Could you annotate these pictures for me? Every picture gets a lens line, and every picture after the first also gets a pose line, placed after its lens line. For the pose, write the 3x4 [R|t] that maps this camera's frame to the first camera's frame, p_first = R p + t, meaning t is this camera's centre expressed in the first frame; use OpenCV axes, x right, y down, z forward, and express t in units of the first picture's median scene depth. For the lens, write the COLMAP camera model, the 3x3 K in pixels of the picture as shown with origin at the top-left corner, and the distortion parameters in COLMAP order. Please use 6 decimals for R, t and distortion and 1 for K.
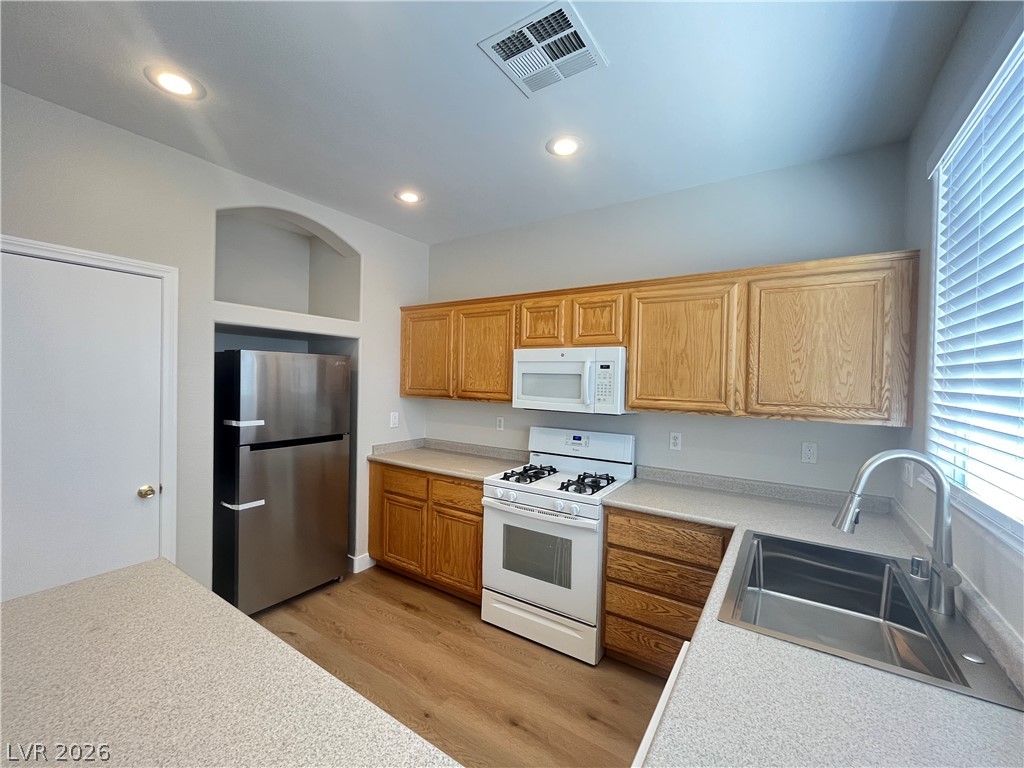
lens RADIAL K [[419.3, 0, 514.0], [0, 419.3, 385.4], [0, 0, 1]] dist [-0.001646, -0.000578]
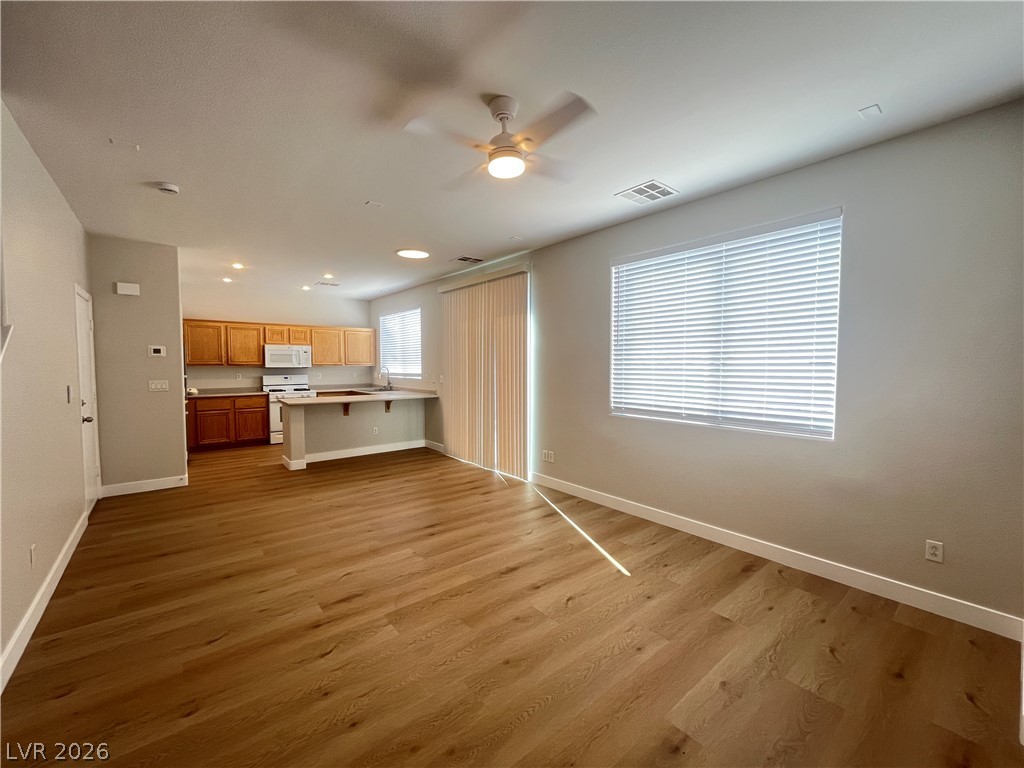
lens RADIAL K [[419.3, 0, 511.9], [0, 419.3, 384.9], [0, 0, 1]] dist [-0.001646, -0.000578]
pose [[0.294478, -0.069813, 0.953105, -2.142678], [0.017989, 0.997556, 0.067511, 0.014644], [-0.955489, -0.002735, 0.295014, -1.283895]]
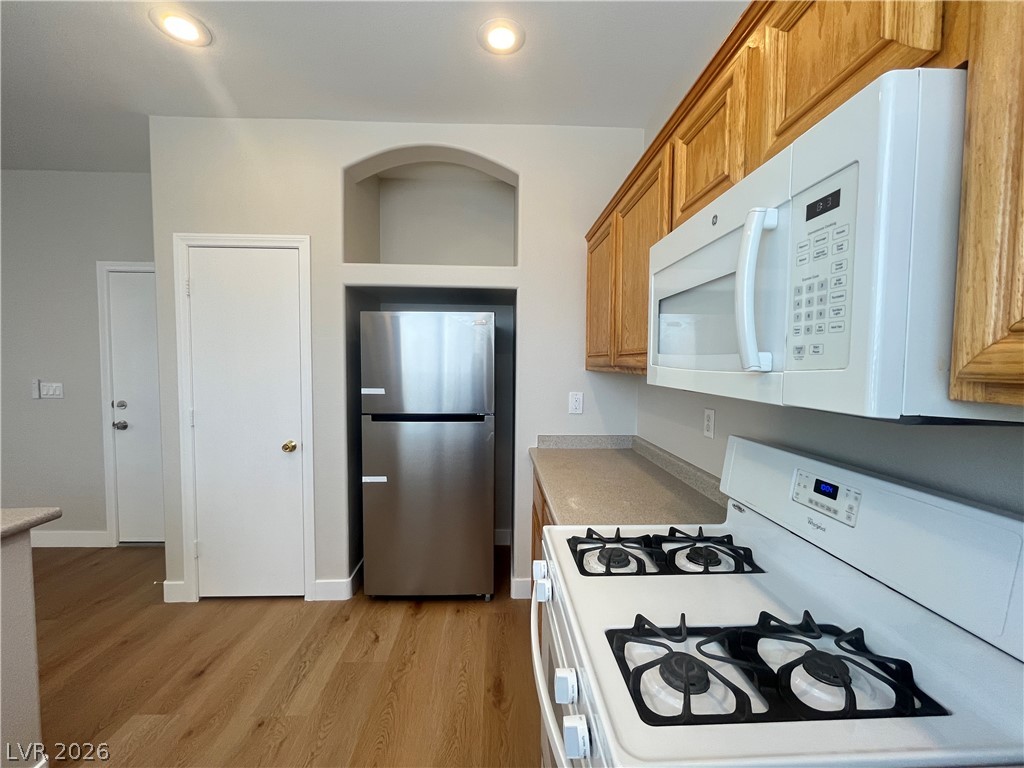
lens RADIAL K [[419.3, 0, 511.5], [0, 419.3, 383.2], [0, 0, 1]] dist [-0.001646, -0.000578]
pose [[0.582344, 0.025764, -0.812534, 0.280935], [-0.010857, 0.999655, 0.023916, 0.045032], [0.812870, -0.005105, 0.582423, 0.668274]]
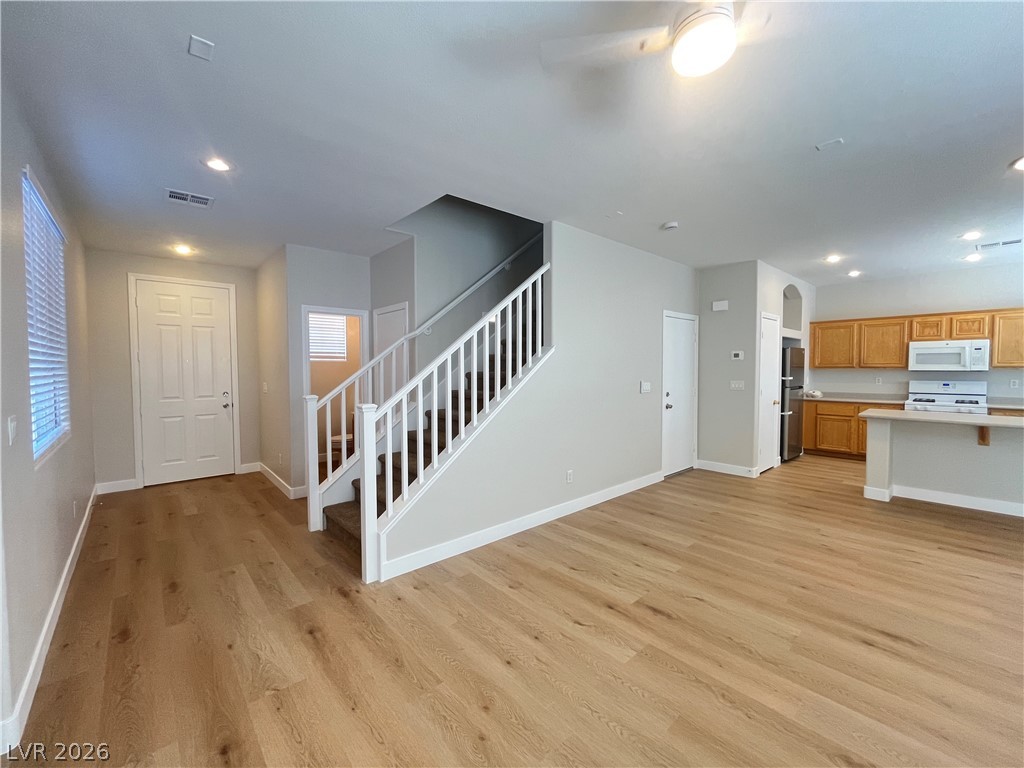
lens RADIAL K [[419.3, 0, 511.4], [0, 419.3, 382.5], [0, 0, 1]] dist [-0.001646, -0.000578]
pose [[0.967481, -0.016078, -0.252431, -1.463041], [0.021016, 0.999637, 0.016880, 0.039054], [0.252068, -0.021636, 0.967468, -1.588488]]
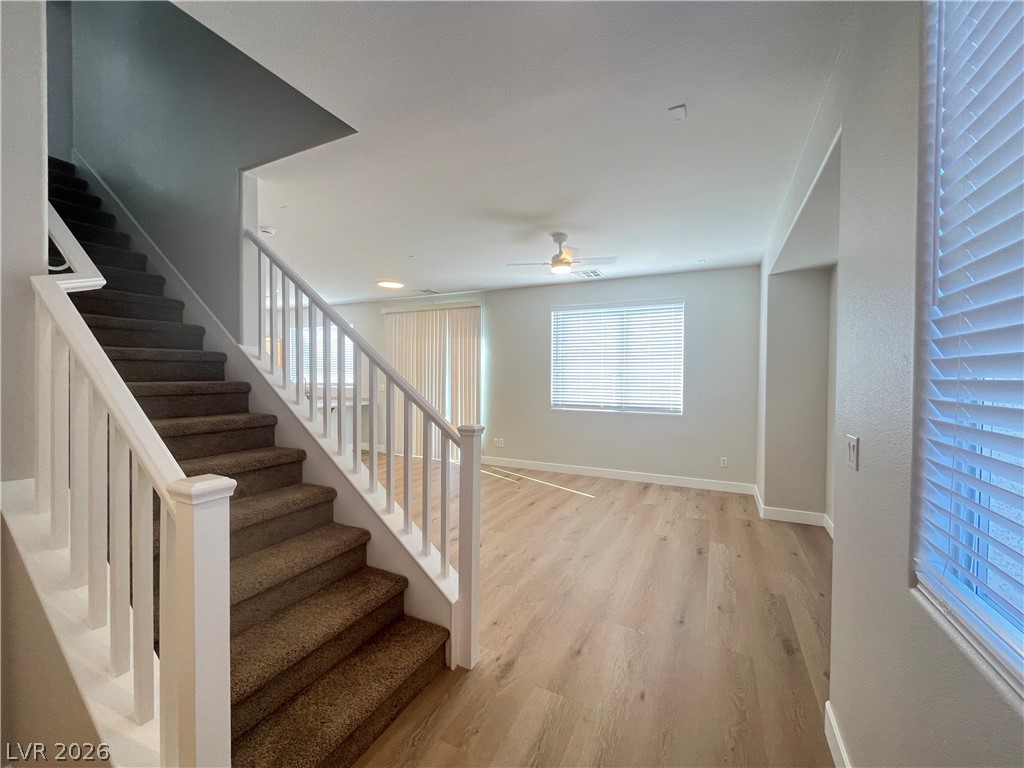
lens RADIAL K [[419.3, 0, 511.4], [0, 419.3, 387.2], [0, 0, 1]] dist [-0.001646, -0.000578]
pose [[-0.131319, -0.050515, 0.990052, -2.811848], [0.003880, 0.998667, 0.051470, -0.005724], [-0.991333, 0.010600, -0.130948, -0.670453]]
